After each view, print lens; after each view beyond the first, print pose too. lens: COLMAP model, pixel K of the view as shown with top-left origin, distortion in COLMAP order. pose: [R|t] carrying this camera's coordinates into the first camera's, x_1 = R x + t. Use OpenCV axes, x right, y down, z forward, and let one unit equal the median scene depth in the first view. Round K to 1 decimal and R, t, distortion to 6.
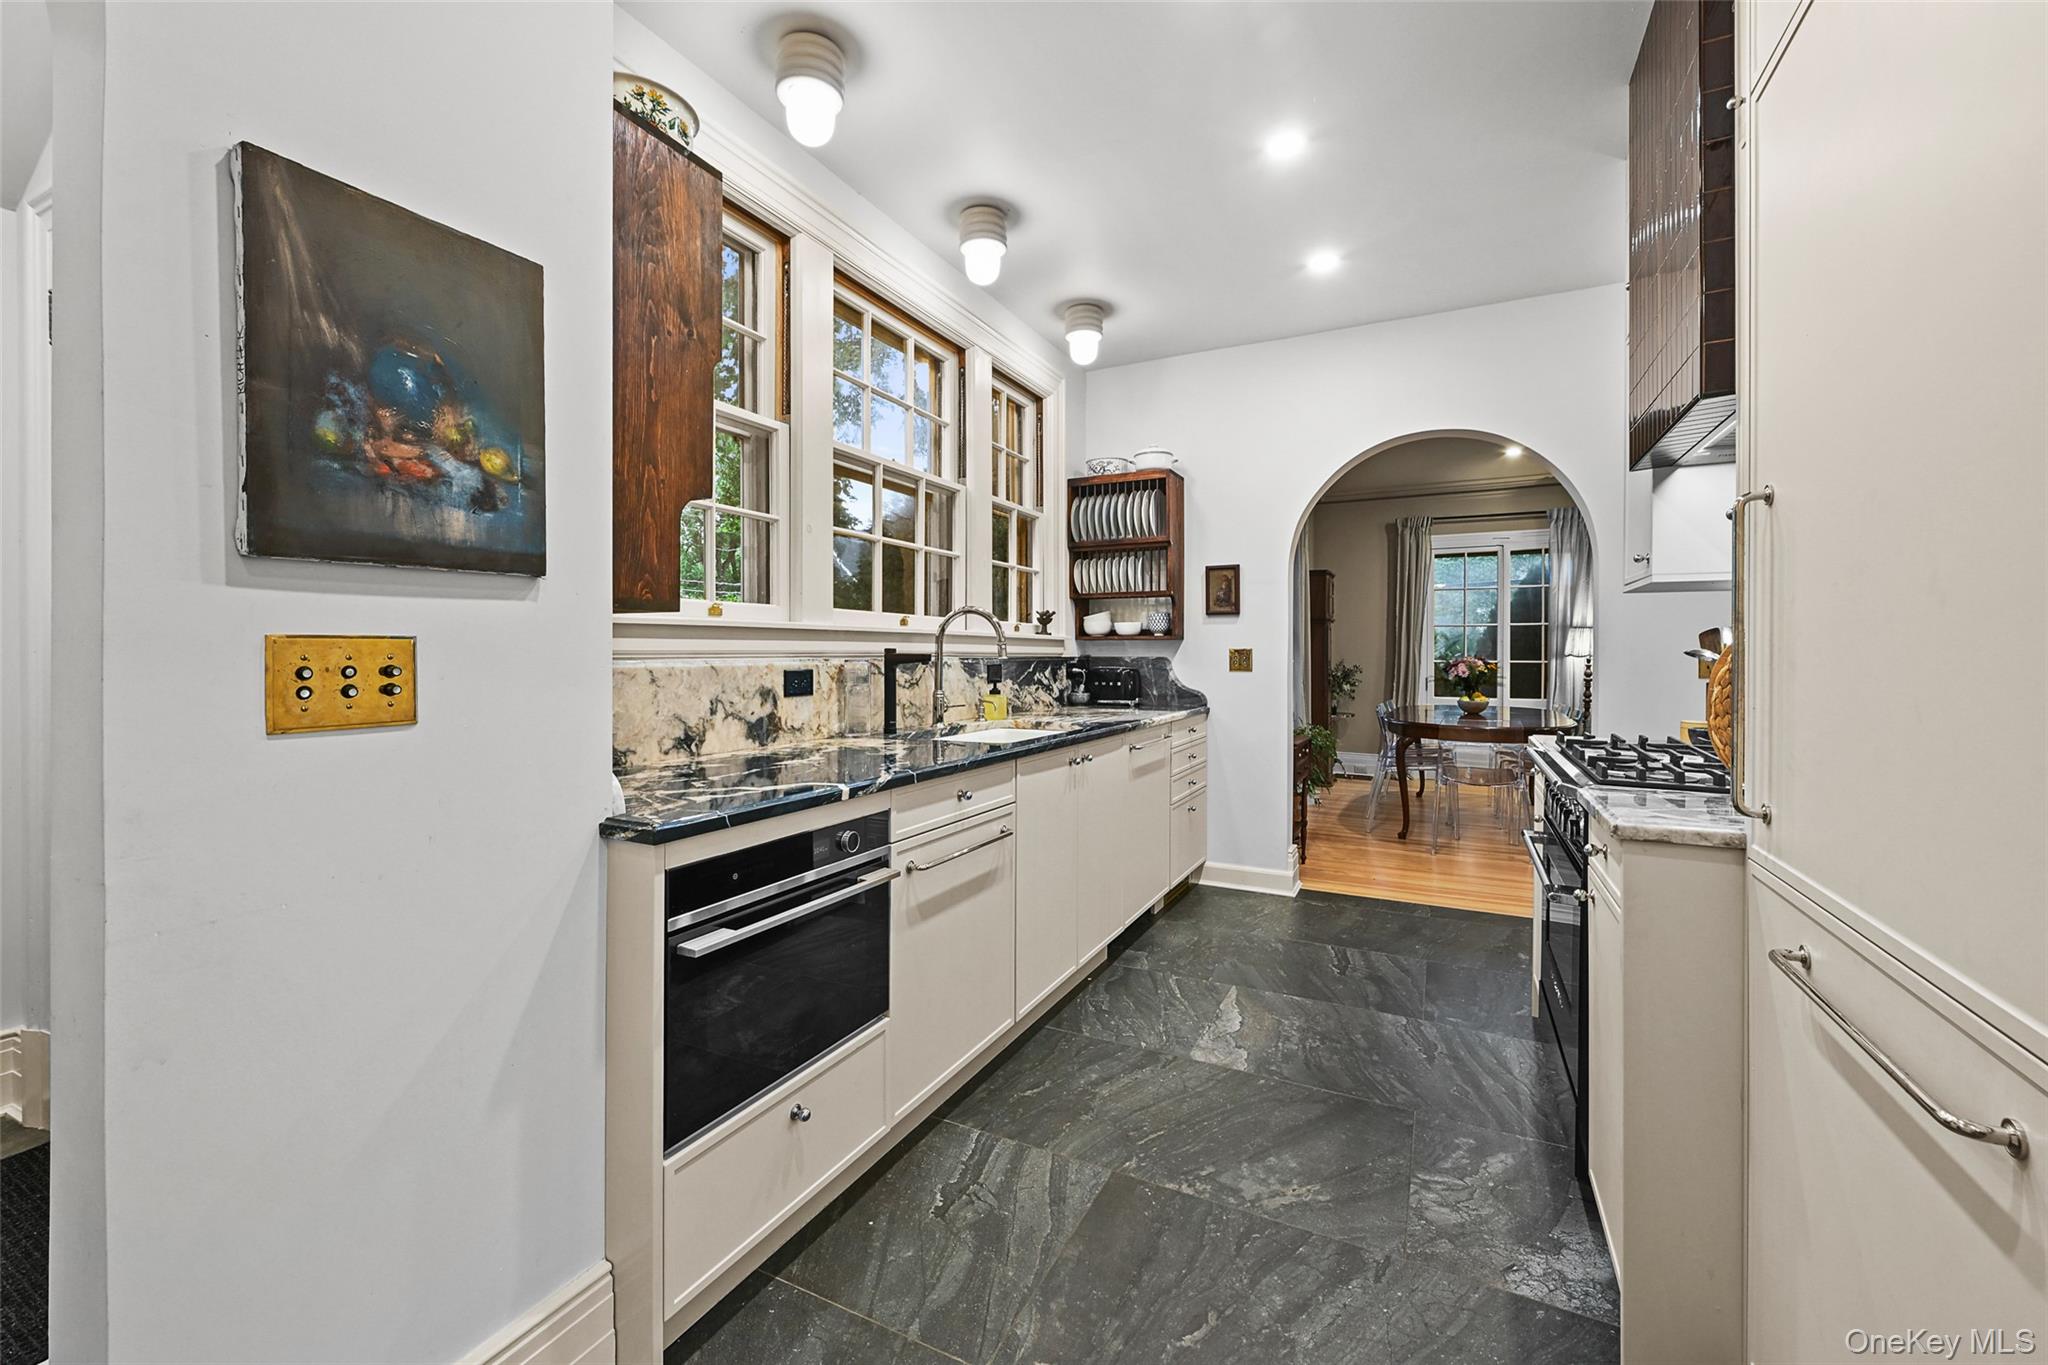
lens RADIAL K [[838.9, 0, 1011.8], [0, 838.9, 658.1], [0, 0, 1]] dist [0.000665, -0.000124]
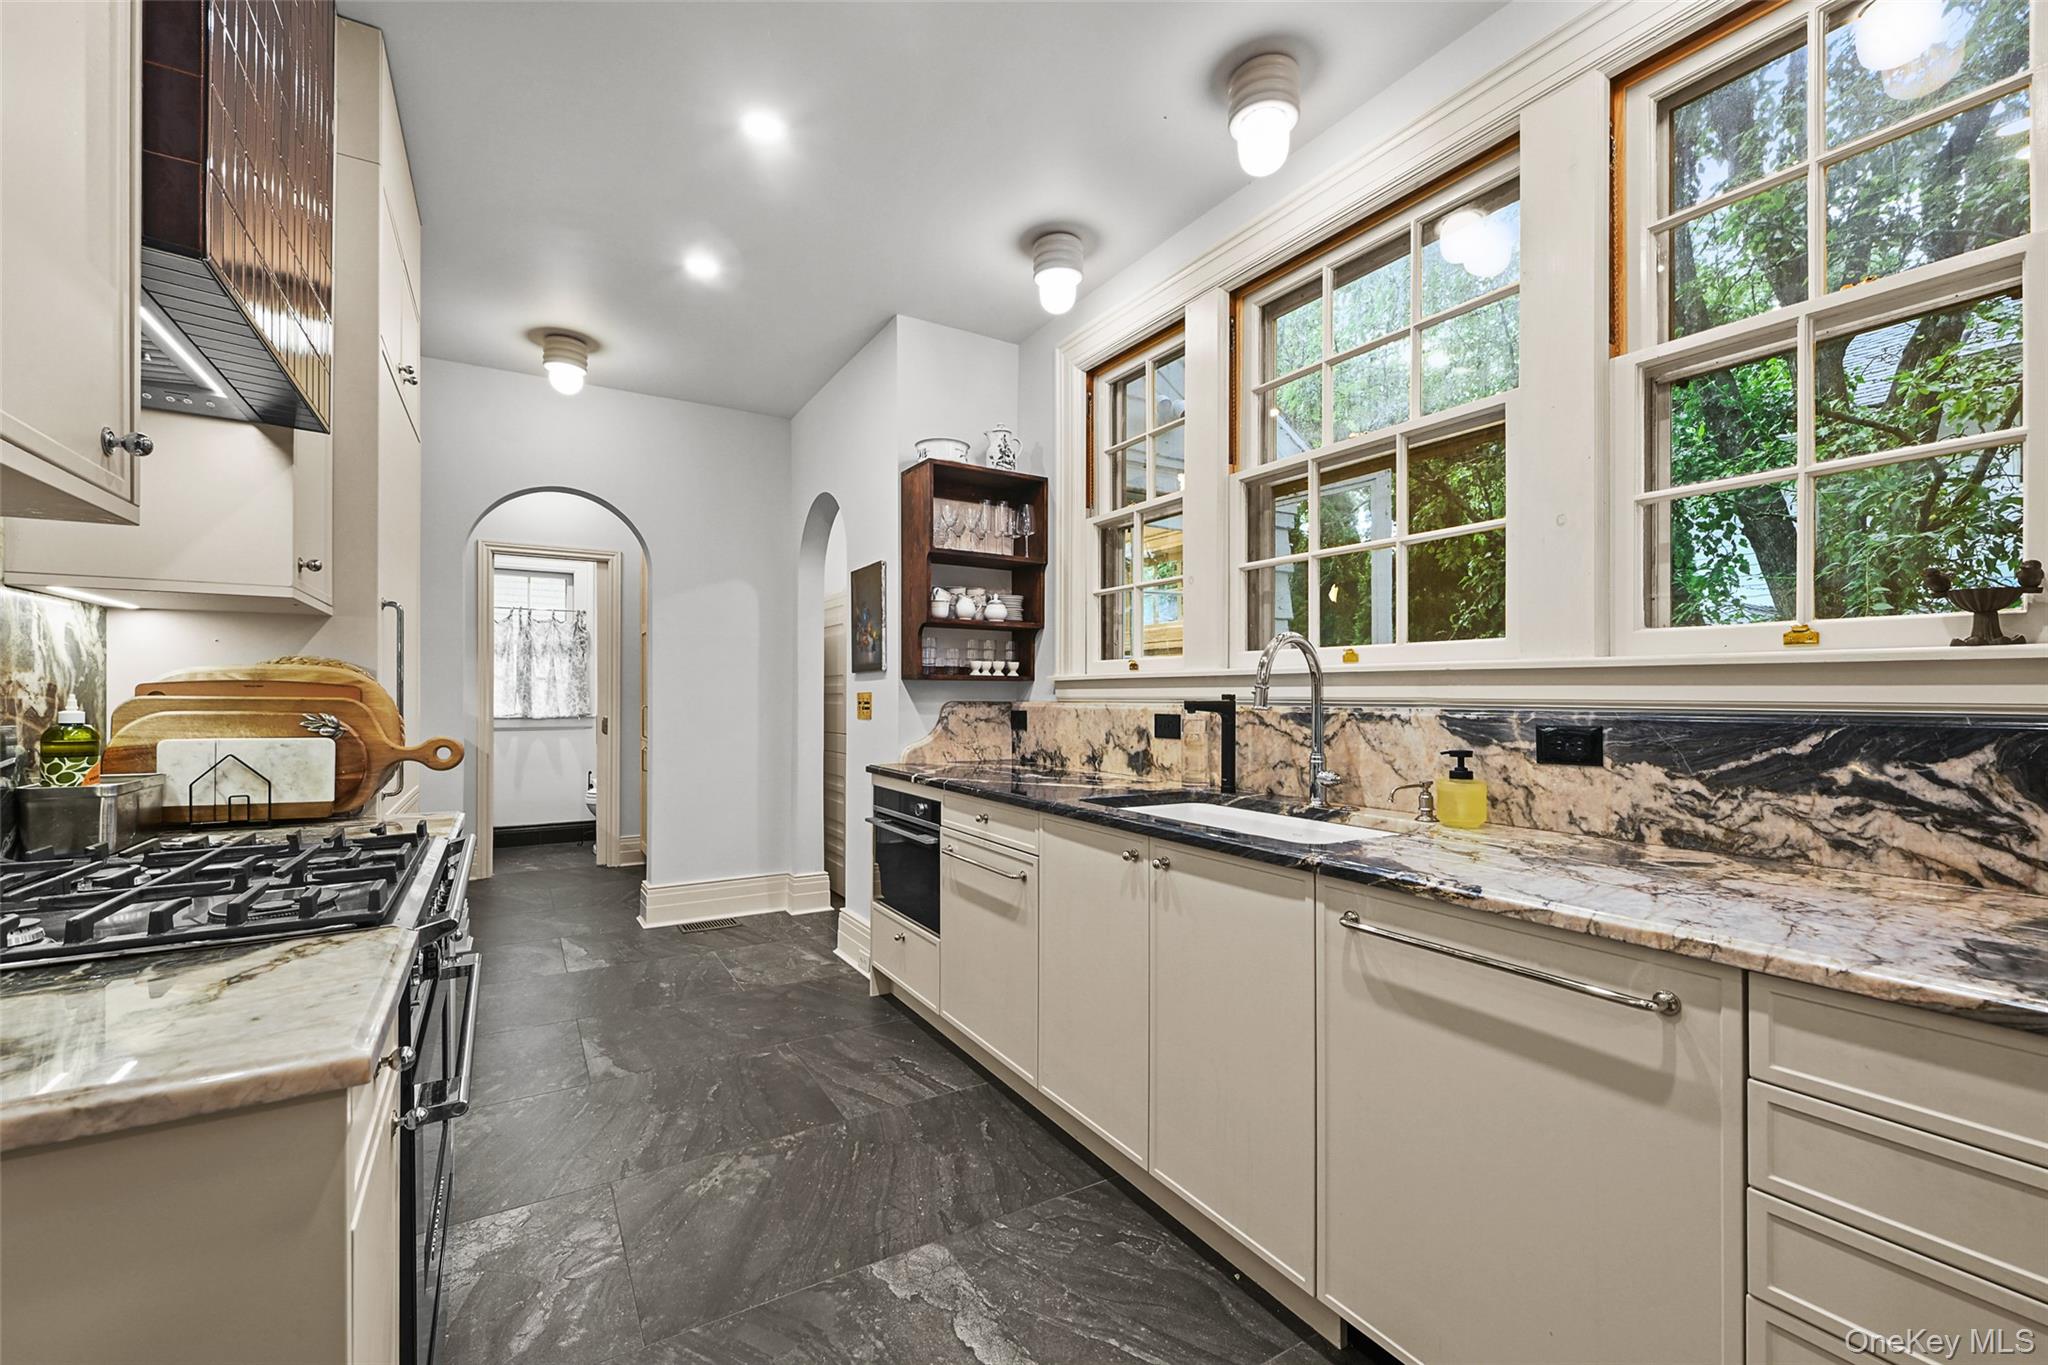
lens RADIAL K [[838.9, 0, 999.8], [0, 838.9, 693.7], [0, 0, 1]] dist [0.000665, -0.000124]
pose [[-0.535567, -0.003331, -0.844486, 0.817382], [-0.007484, 0.999972, 0.000803, -0.012374], [0.844460, 0.006750, -0.535576, 1.448385]]
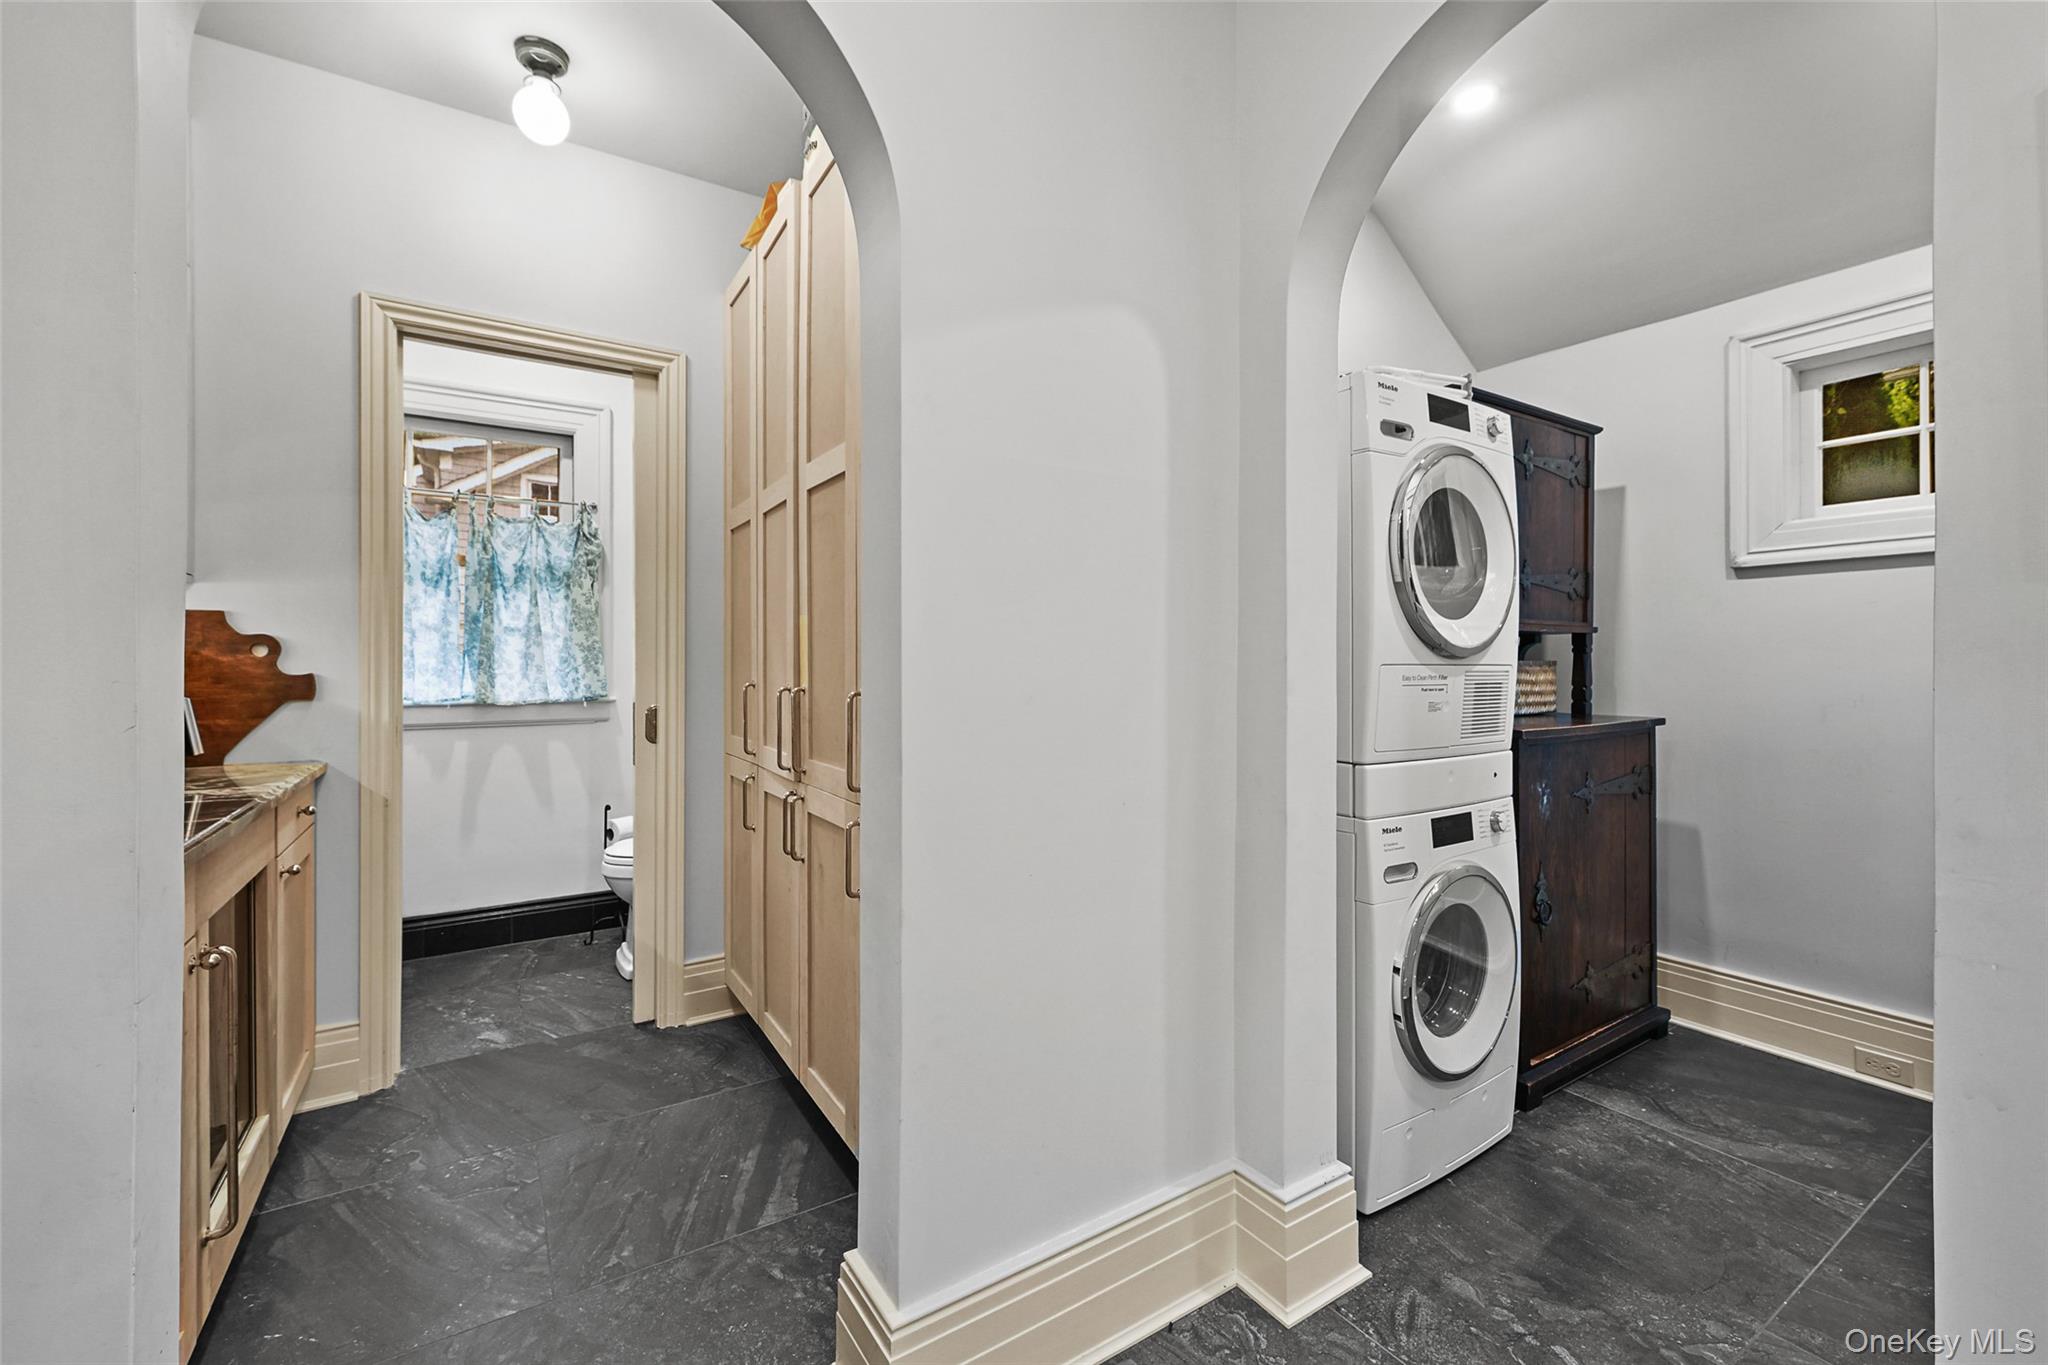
lens RADIAL K [[838.9, 0, 1006.7], [0, 838.9, 658.8], [0, 0, 1]] dist [0.000665, -0.000124]
pose [[-0.508077, -0.003106, -0.861306, 0.126872], [-0.006284, 0.999980, 0.000101, -0.003016], [0.861289, 0.005464, -0.508086, 0.198492]]
